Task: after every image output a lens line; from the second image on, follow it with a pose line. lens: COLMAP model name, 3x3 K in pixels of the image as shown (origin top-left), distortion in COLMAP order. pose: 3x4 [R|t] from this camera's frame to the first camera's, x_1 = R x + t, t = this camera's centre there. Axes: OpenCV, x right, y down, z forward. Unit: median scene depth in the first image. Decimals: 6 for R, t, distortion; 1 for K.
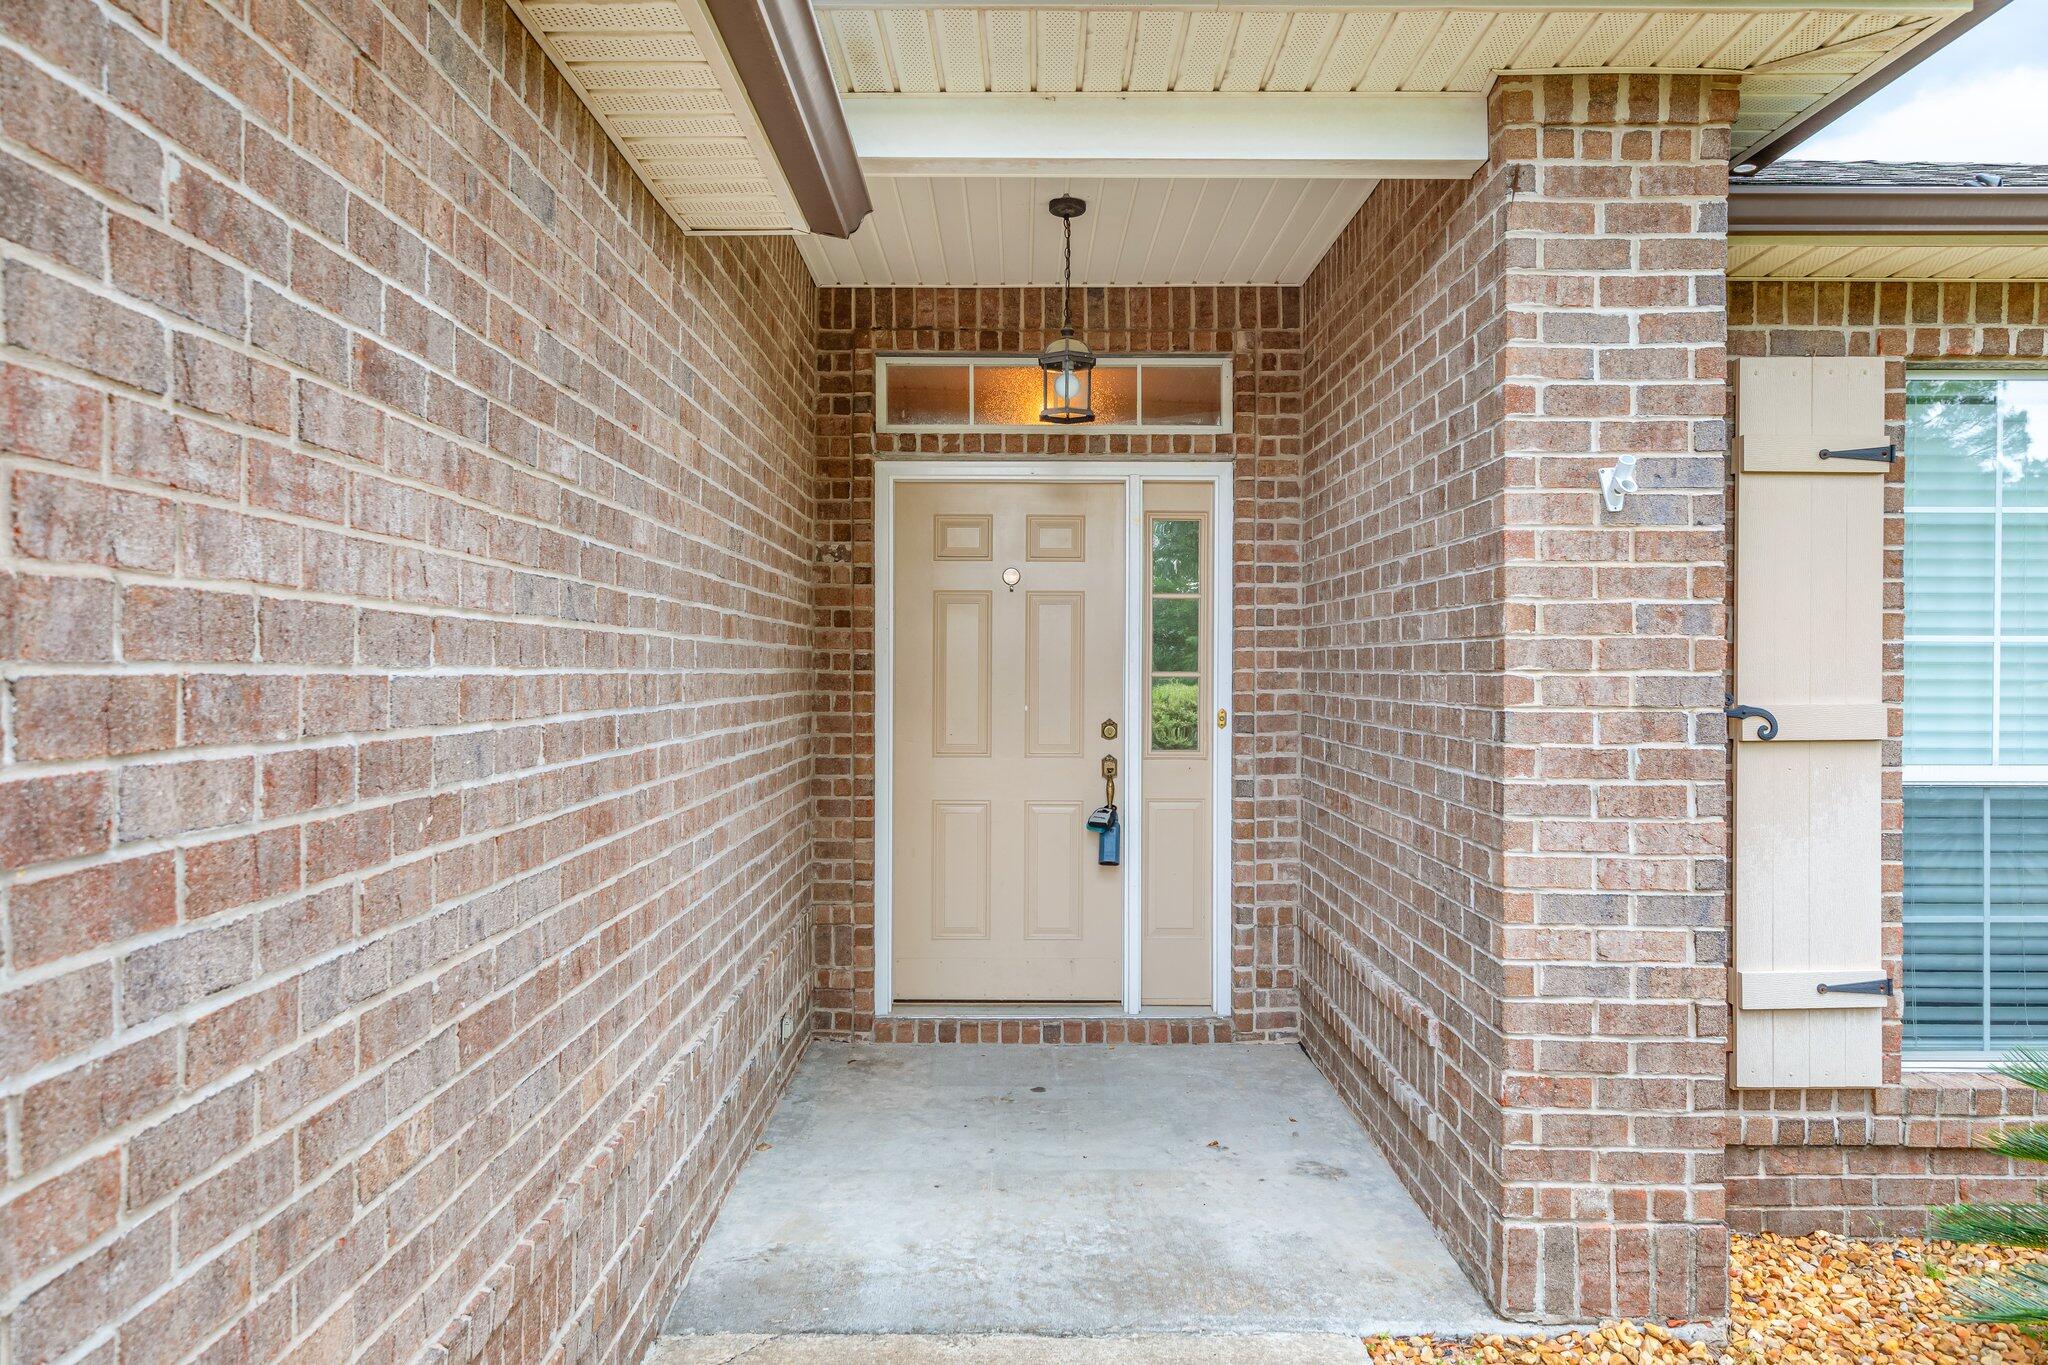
lens RADIAL K [[1335.8, 0, 1022.1], [0, 1335.8, 672.1], [0, 0, 1]] dist [0.004176, 0.001035]
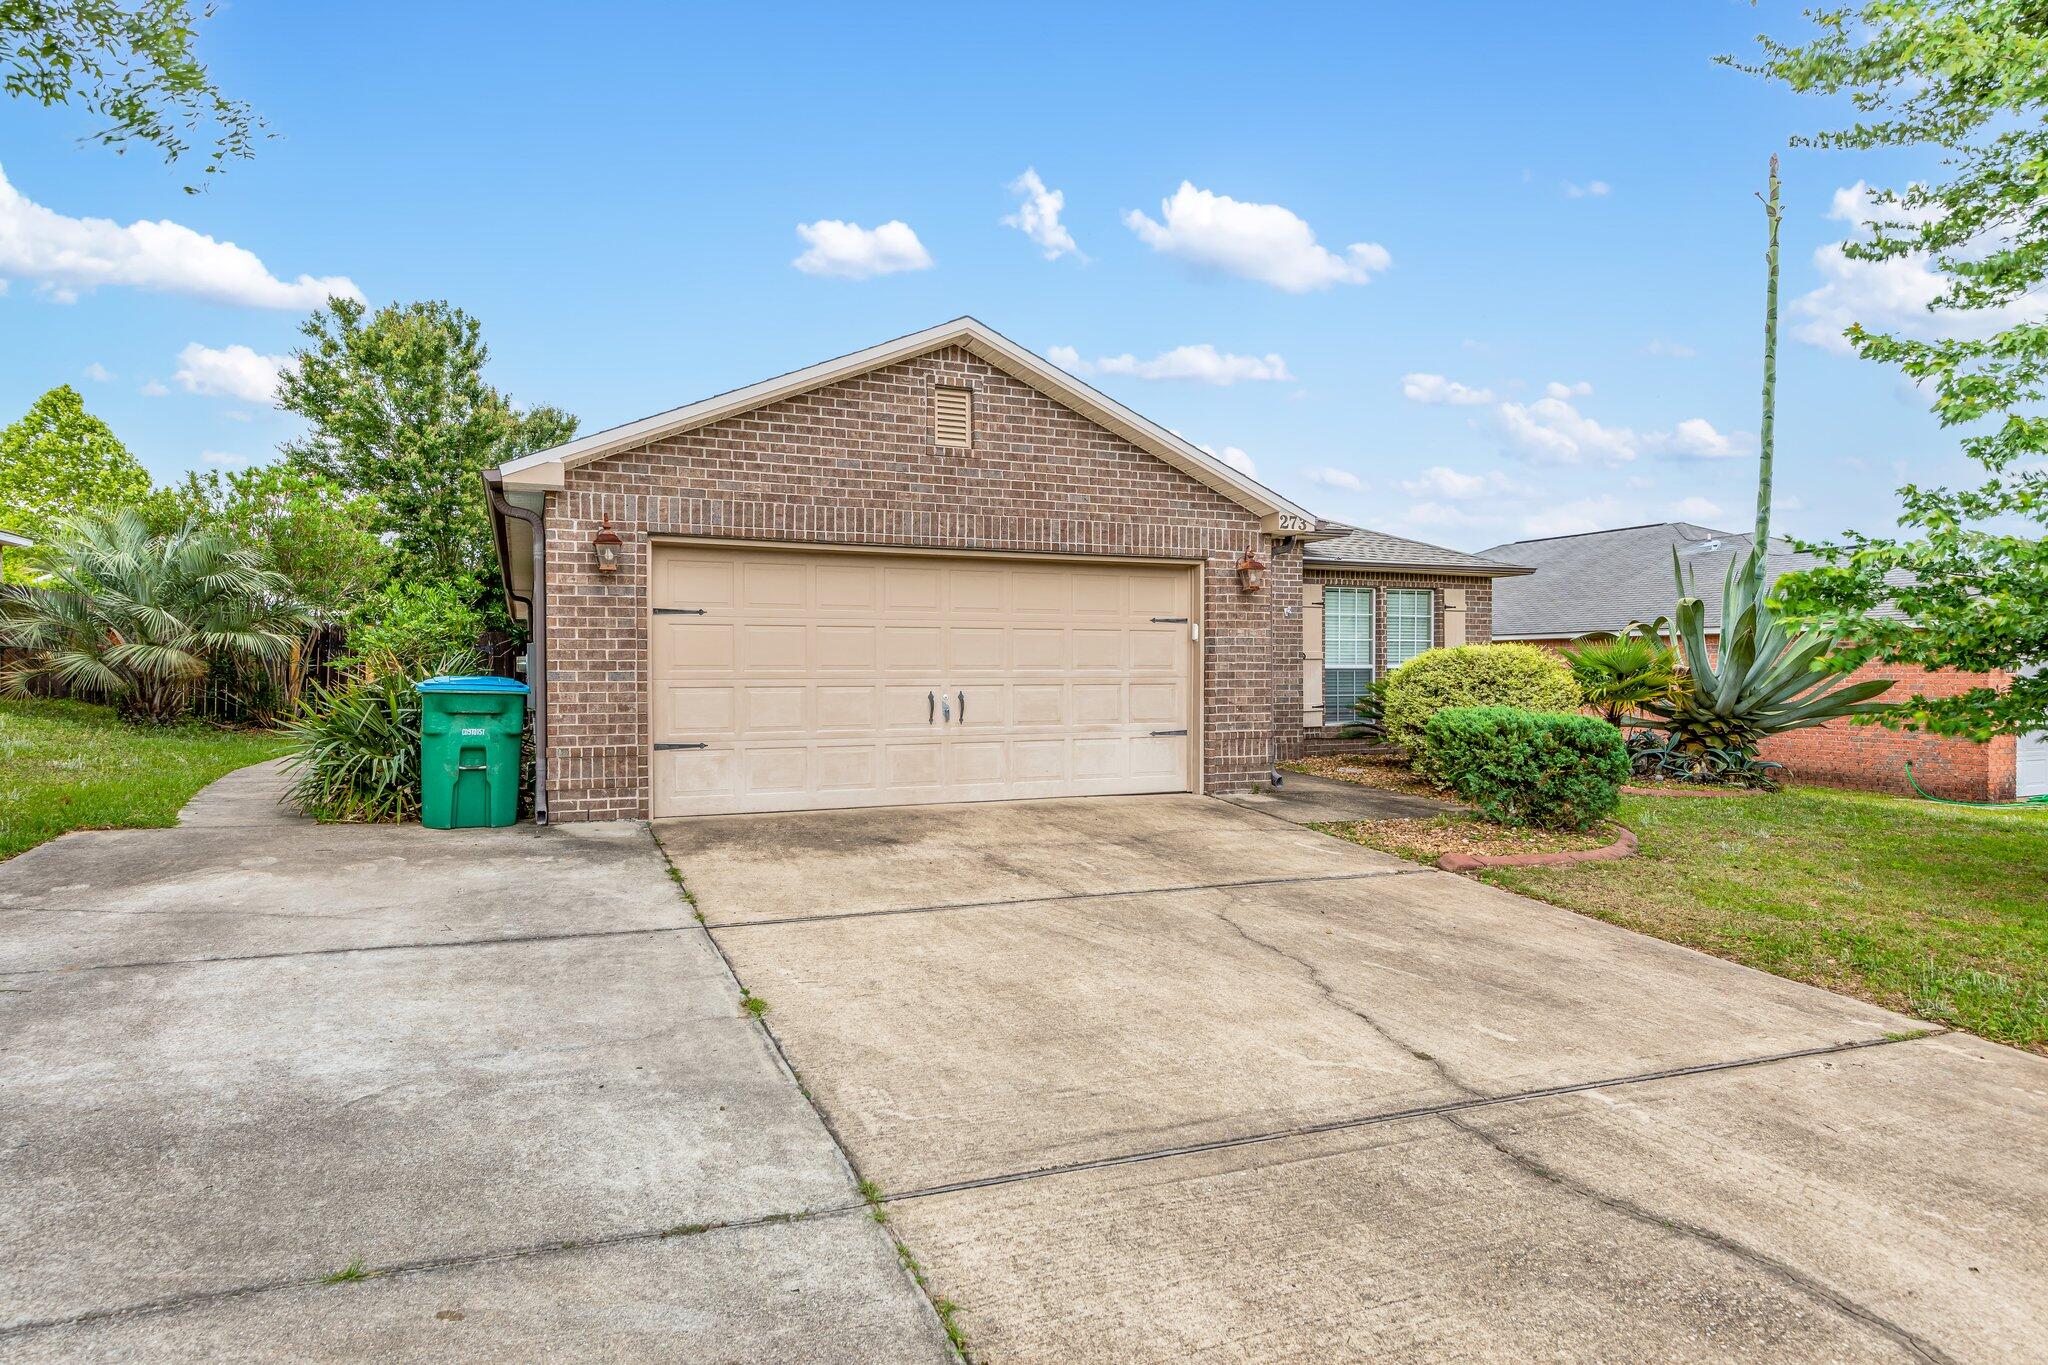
lens RADIAL K [[1169.8, 0, 1032.6], [0, 1169.8, 683.0], [0, 0, 1]] dist [0.008375, 0.000225]
pose [[0.916613, -0.010371, 0.399641, -2.164617], [0.005465, 0.999895, 0.013414, 0.076846], [-0.399738, -0.010111, 0.916574, -2.664148]]
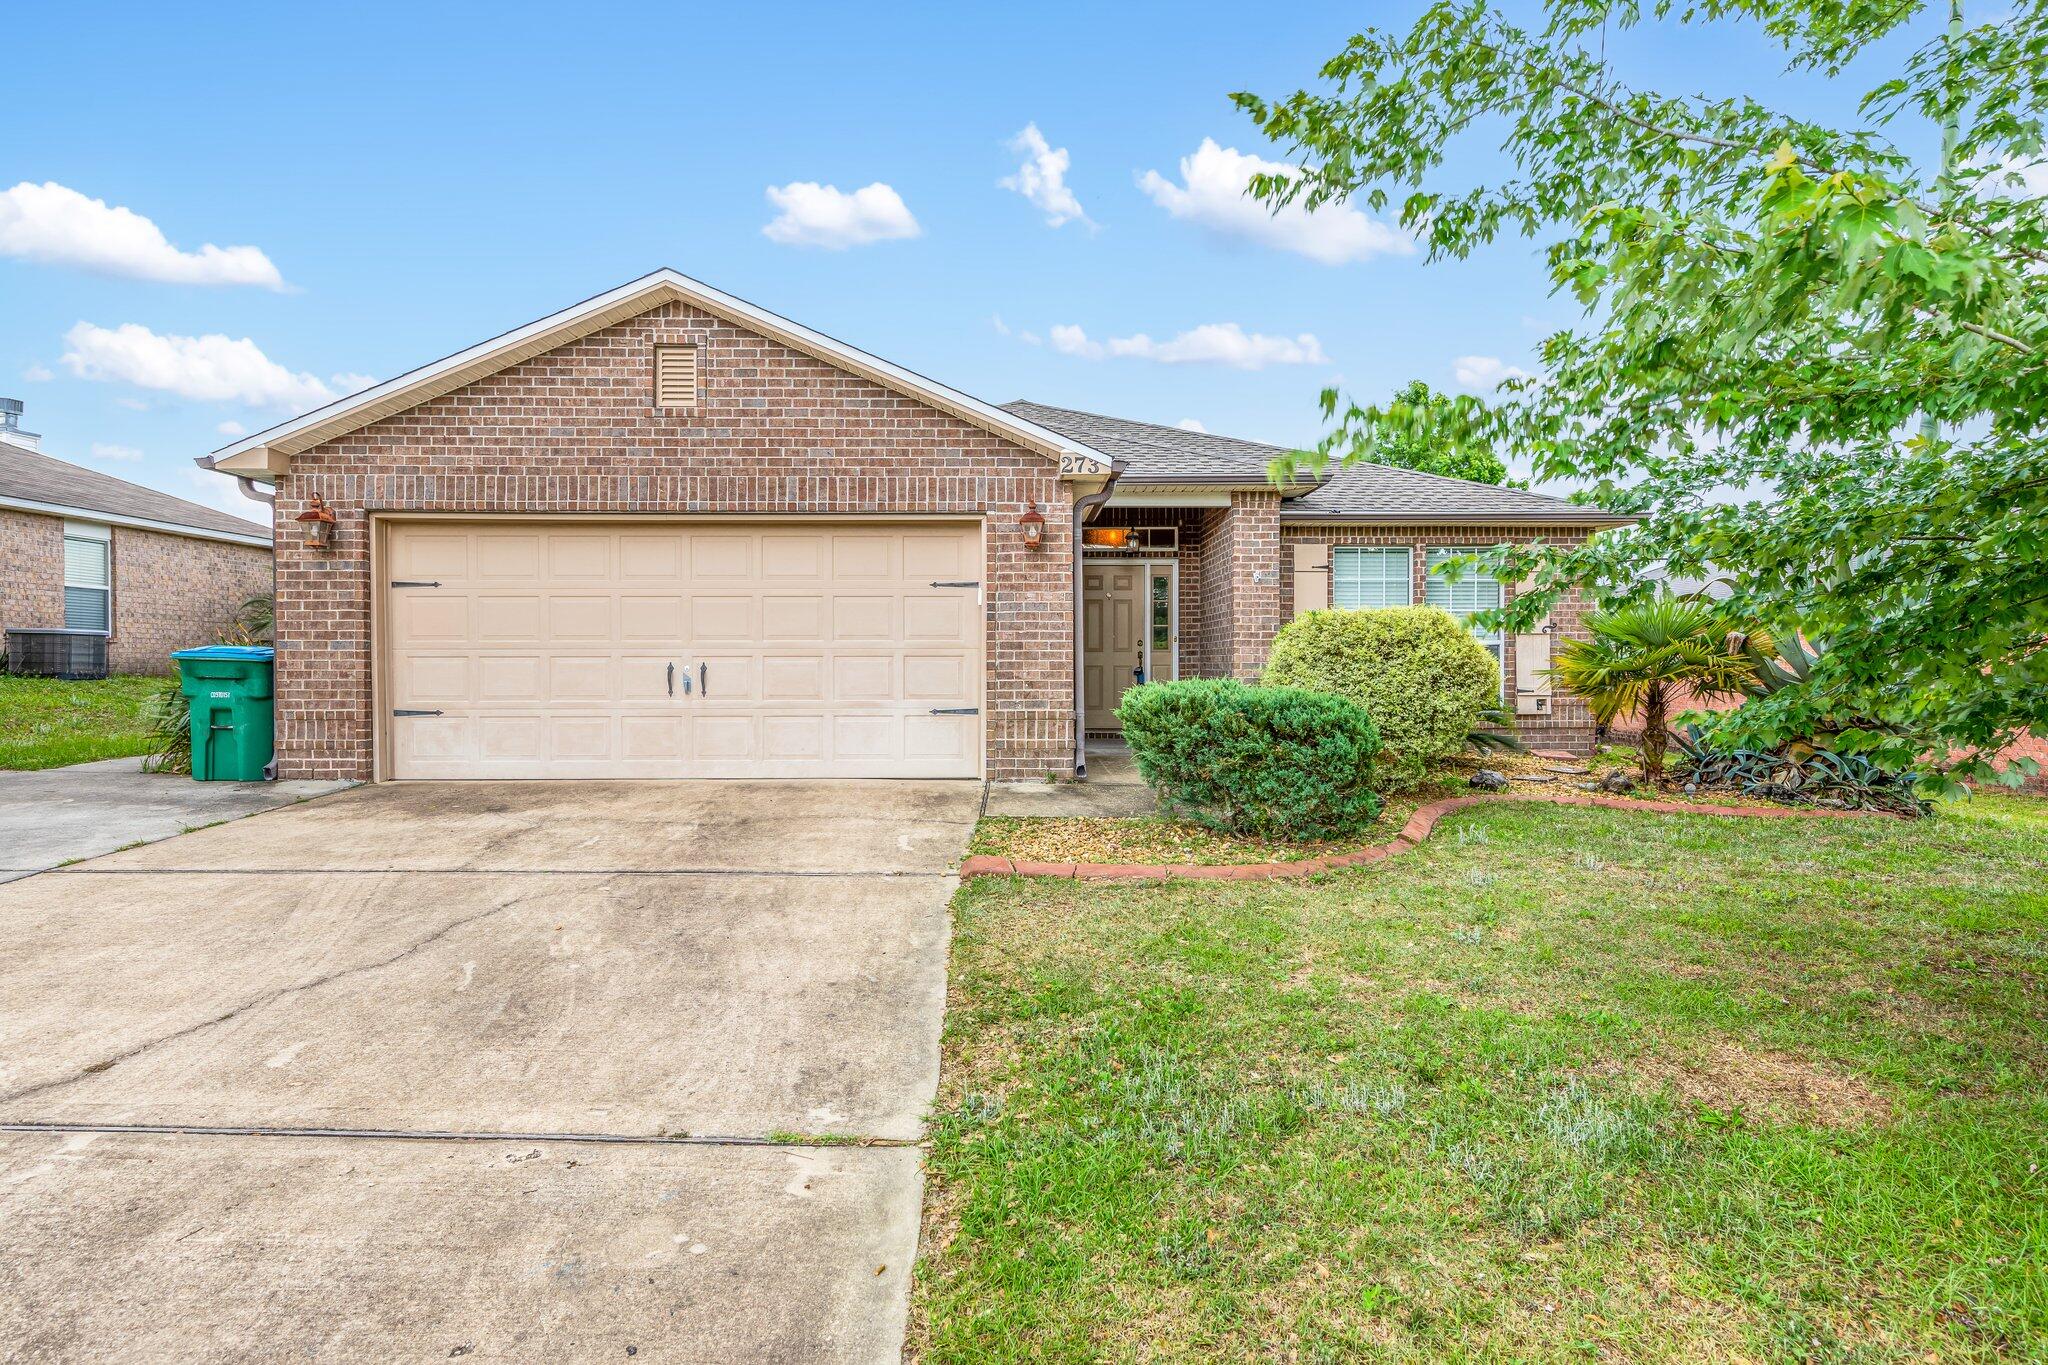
lens RADIAL K [[1169.8, 0, 1026.9], [0, 1169.8, 681.0], [0, 0, 1]] dist [0.008375, 0.000225]
pose [[0.999856, -0.006167, 0.015794, -0.380726], [0.005999, 0.999925, 0.010702, 0.156904], [-0.015858, -0.010606, 0.999818, -2.726303]]
